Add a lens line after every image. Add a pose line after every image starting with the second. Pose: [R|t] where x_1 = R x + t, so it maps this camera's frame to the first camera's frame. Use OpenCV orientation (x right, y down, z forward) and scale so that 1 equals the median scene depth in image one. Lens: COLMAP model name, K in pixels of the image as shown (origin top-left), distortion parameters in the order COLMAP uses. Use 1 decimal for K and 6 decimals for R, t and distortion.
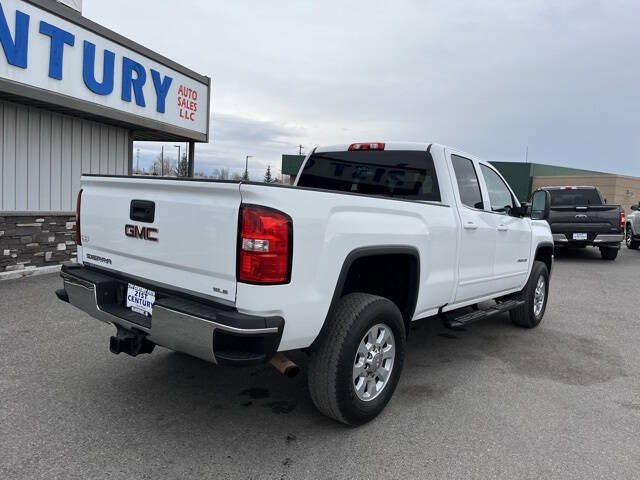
lens RADIAL K [[484.1, 0, 314.8], [0, 484.1, 237.4], [0, 0, 1]] dist [0.076692, -0.107784]
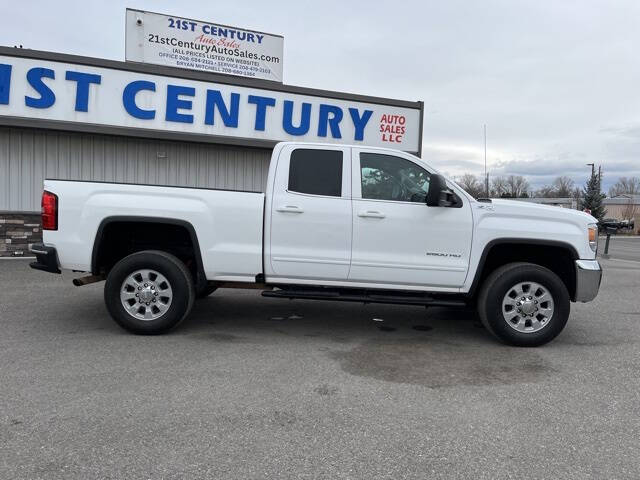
lens RADIAL K [[484.1, 0, 314.8], [0, 484.1, 237.4], [0, 0, 1]] dist [0.076692, -0.107784]
pose [[0.631370, 0.013117, -0.775371, 1.089988], [-0.057556, 0.997892, -0.029986, 0.062310], [0.773343, 0.063560, 0.630794, 0.292321]]
